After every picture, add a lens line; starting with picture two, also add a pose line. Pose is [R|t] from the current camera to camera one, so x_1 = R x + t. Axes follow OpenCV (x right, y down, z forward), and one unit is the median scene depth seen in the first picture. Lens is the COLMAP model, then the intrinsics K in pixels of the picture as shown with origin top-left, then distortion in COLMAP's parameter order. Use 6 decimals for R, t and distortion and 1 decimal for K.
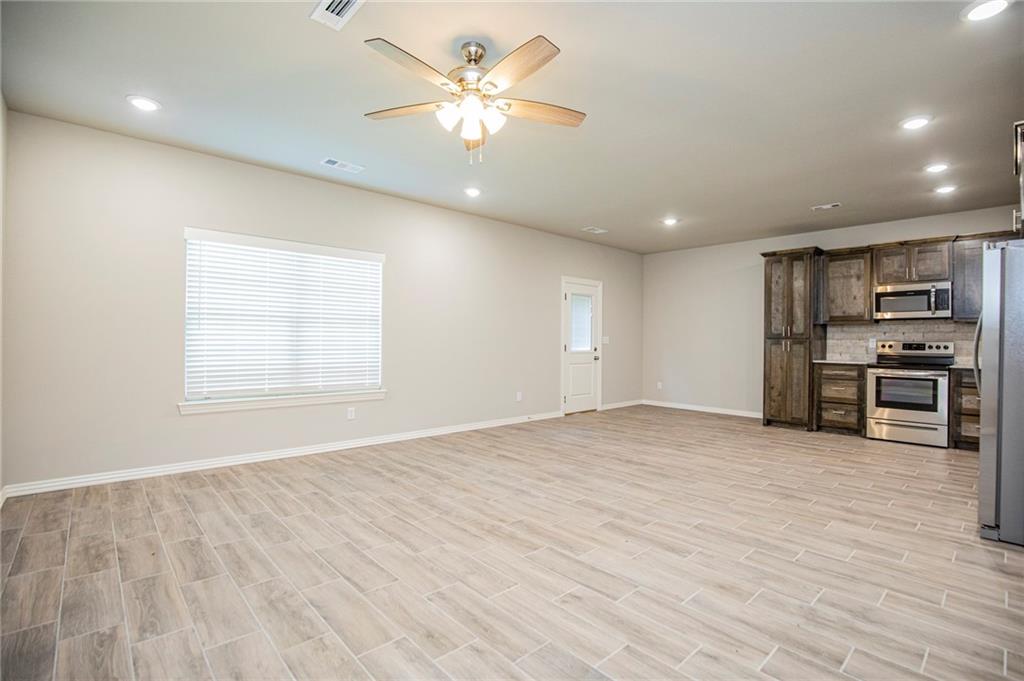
lens RADIAL K [[470.3, 0, 512.5], [0, 470.3, 340.1], [0, 0, 1]] dist [0.001236, 0.000075]
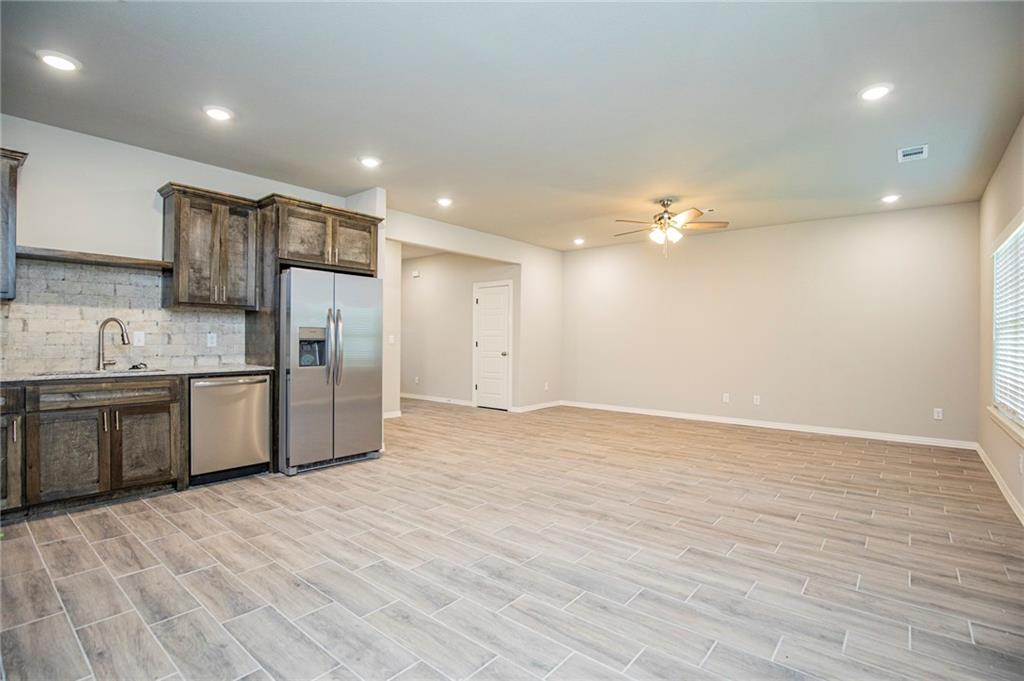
lens RADIAL K [[470.3, 0, 513.1], [0, 470.3, 340.7], [0, 0, 1]] dist [0.001236, 0.000075]
pose [[-0.991163, -0.020500, -0.131055, 0.566870], [-0.021267, 0.999764, 0.004456, -0.001410], [0.130932, 0.007203, -0.991365, 1.993826]]
